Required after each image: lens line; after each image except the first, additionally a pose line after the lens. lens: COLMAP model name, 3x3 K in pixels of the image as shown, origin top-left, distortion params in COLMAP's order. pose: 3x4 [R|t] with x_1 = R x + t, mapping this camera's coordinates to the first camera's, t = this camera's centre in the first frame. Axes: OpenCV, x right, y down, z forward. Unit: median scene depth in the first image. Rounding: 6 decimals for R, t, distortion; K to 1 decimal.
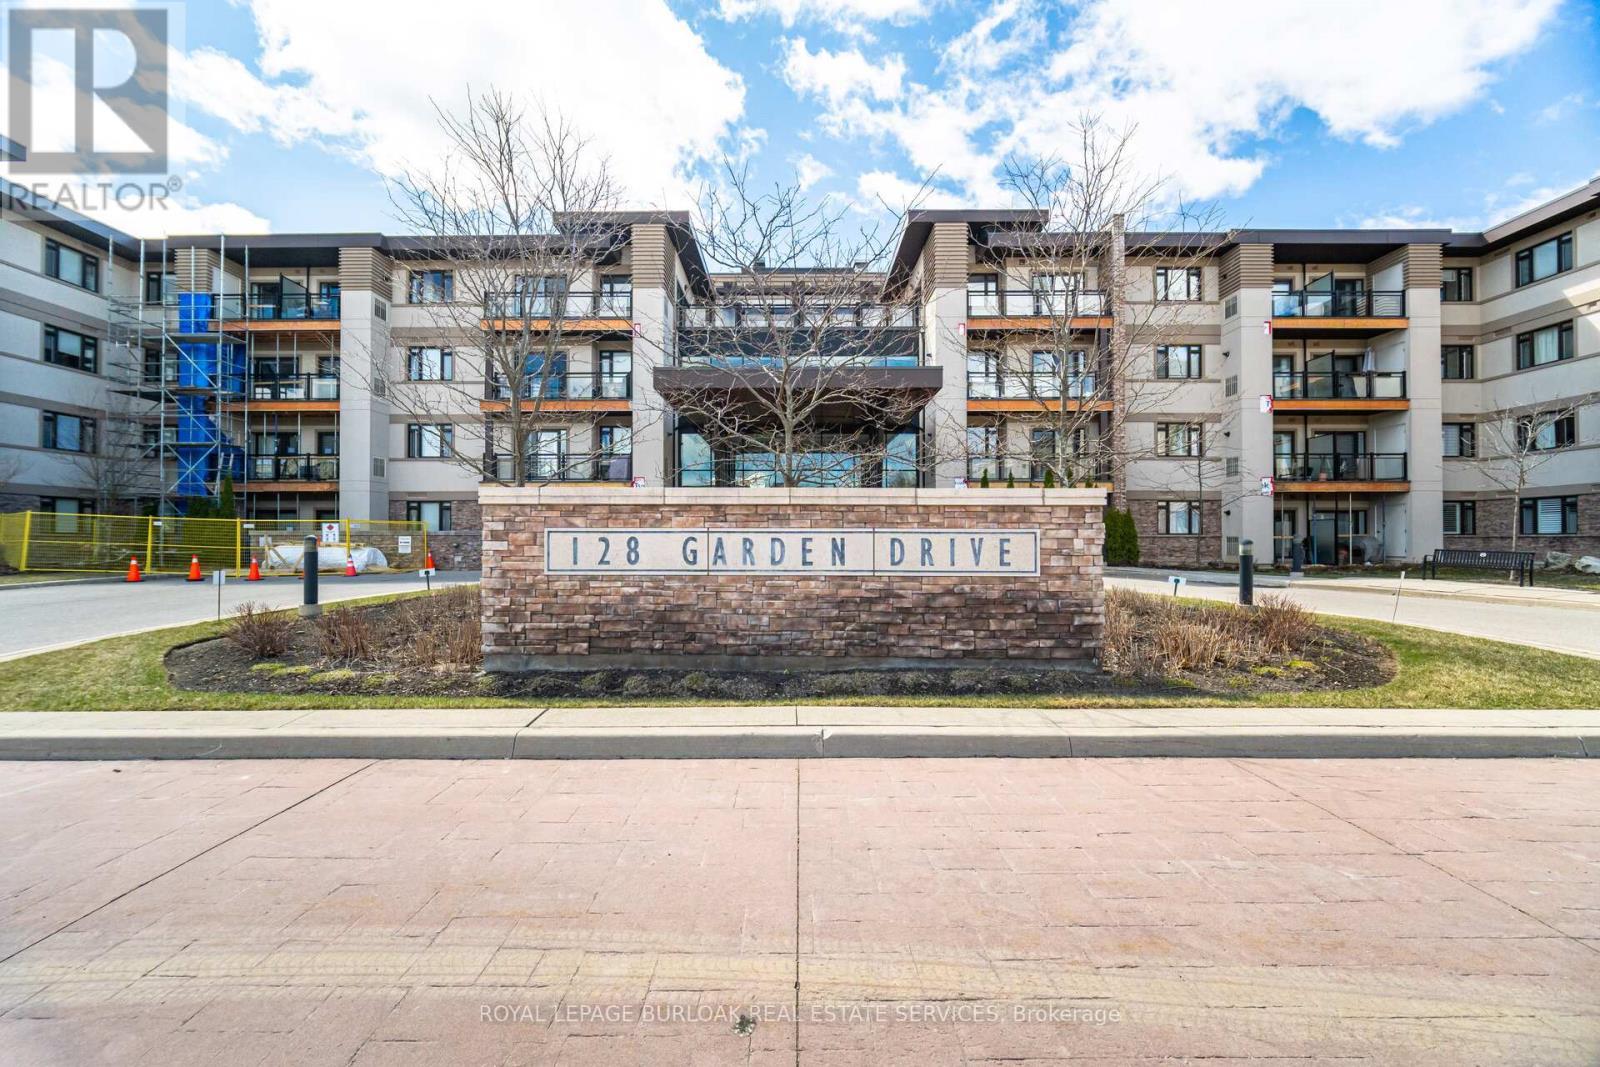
lens RADIAL K [[733.3, 0, 800.0], [0, 733.3, 533.5], [0, 0, 1]] dist [-0.021602, -0.000358]
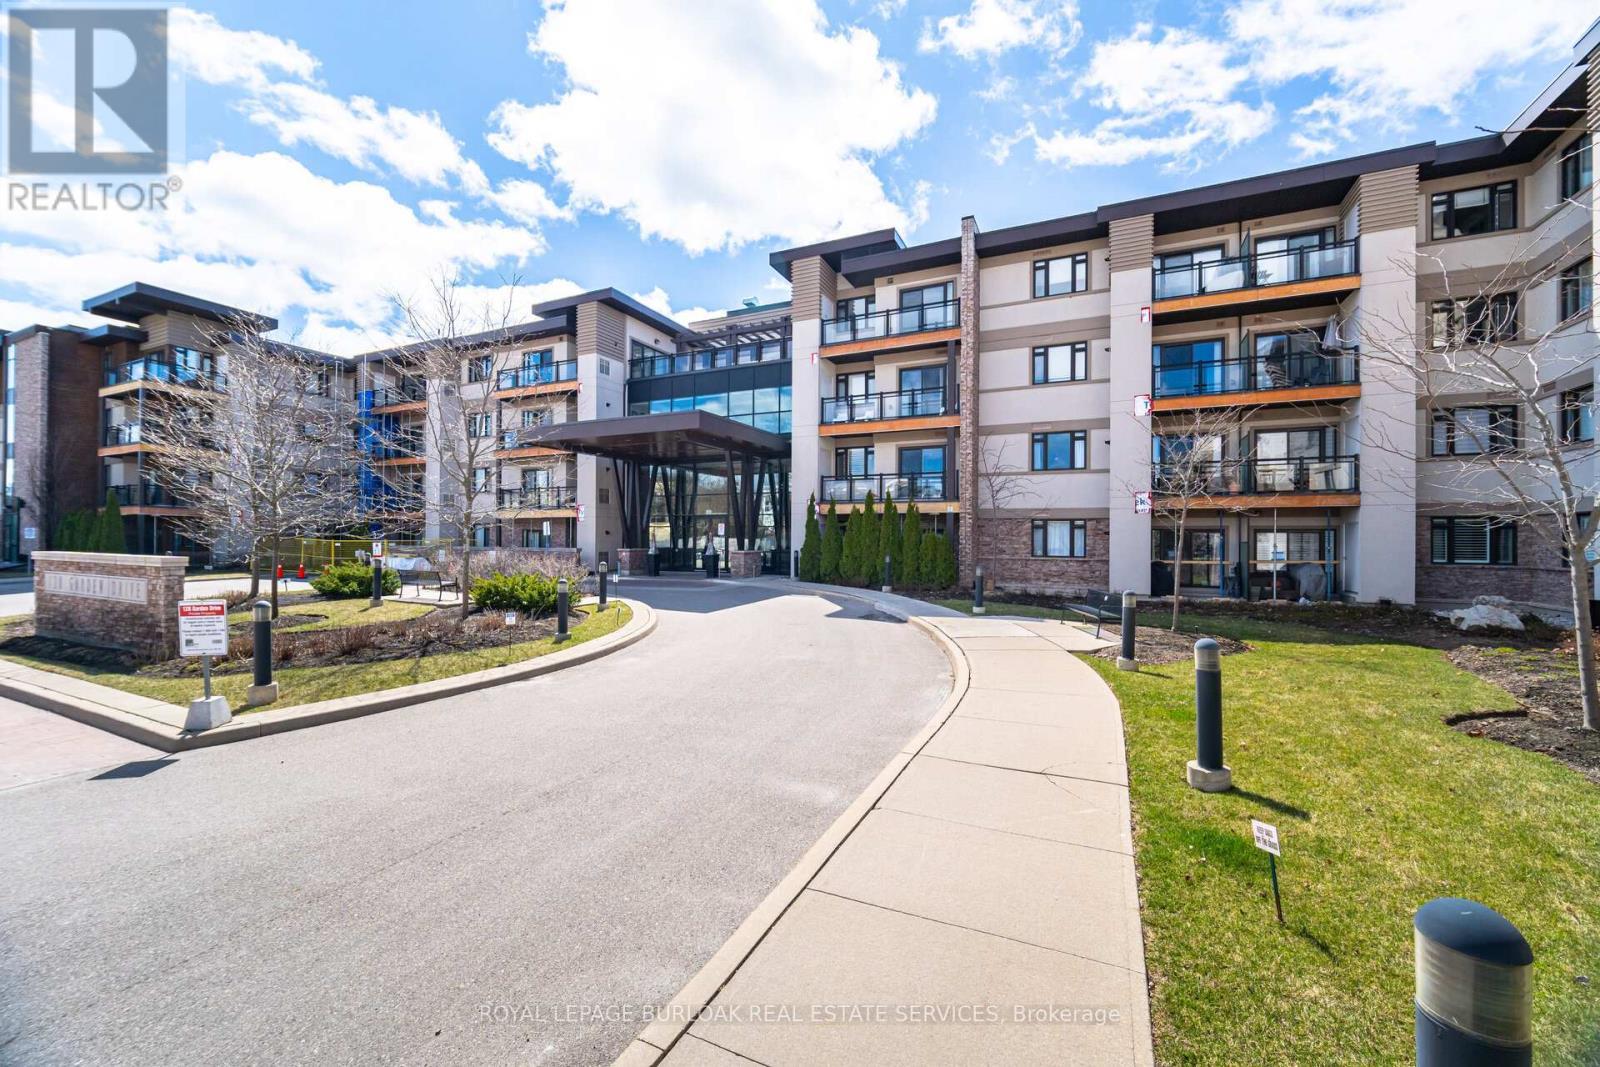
lens RADIAL K [[733.3, 0, 800.0], [0, 733.3, 533.5], [0, 0, 1]] dist [-0.021602, -0.000358]
pose [[0.877452, 0.003682, -0.479650, 0.685879], [-0.004315, 0.999991, -0.000217, -0.026721], [0.479645, 0.002260, 0.877460, 0.066384]]
